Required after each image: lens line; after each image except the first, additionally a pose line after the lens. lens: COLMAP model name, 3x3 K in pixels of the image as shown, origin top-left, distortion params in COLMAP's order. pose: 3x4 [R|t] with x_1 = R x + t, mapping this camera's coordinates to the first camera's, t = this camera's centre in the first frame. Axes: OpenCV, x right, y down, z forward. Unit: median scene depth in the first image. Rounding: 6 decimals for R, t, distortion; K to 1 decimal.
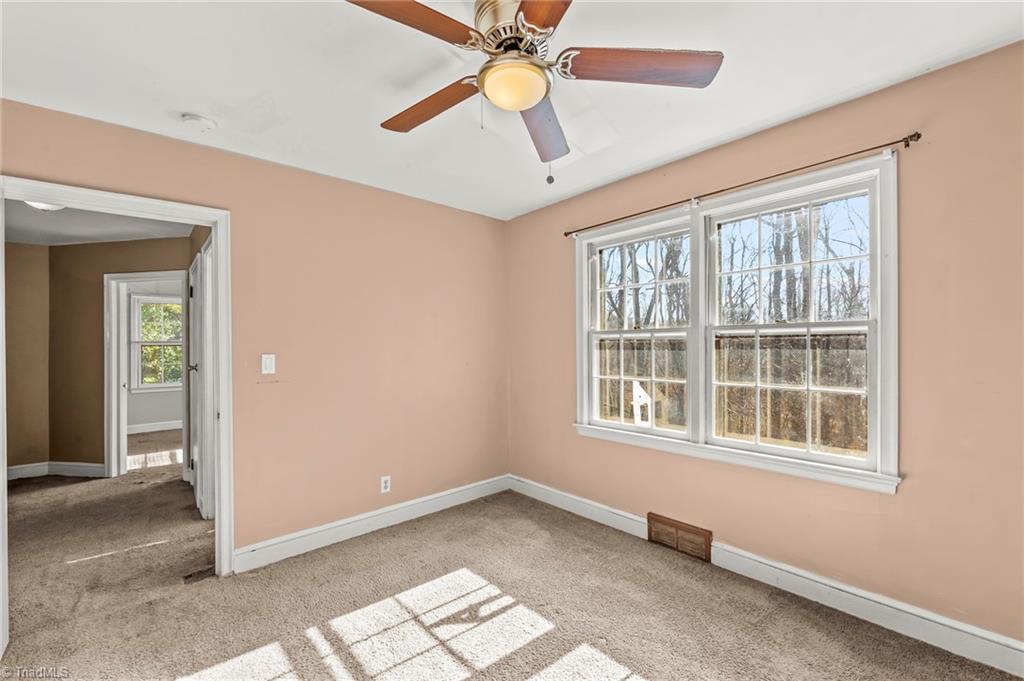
lens RADIAL K [[434.8, 0, 515.0], [0, 434.8, 345.2], [0, 0, 1]] dist [0.001163, 0.000036]
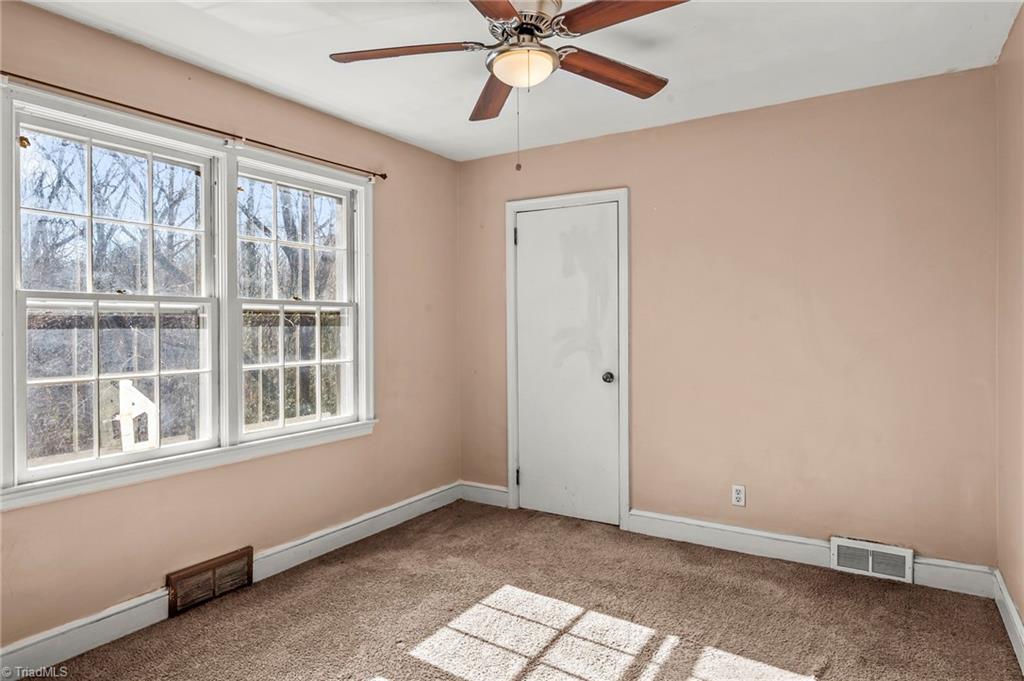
lens RADIAL K [[614.9, 0, 513.0], [0, 614.9, 321.8], [0, 0, 1]] dist [-0.003995, -0.001644]
pose [[-0.288494, 0.011839, 0.957409, -0.767450], [0.004061, 0.999930, -0.011141, 0.014734], [-0.957473, 0.000674, -0.288522, 0.802090]]
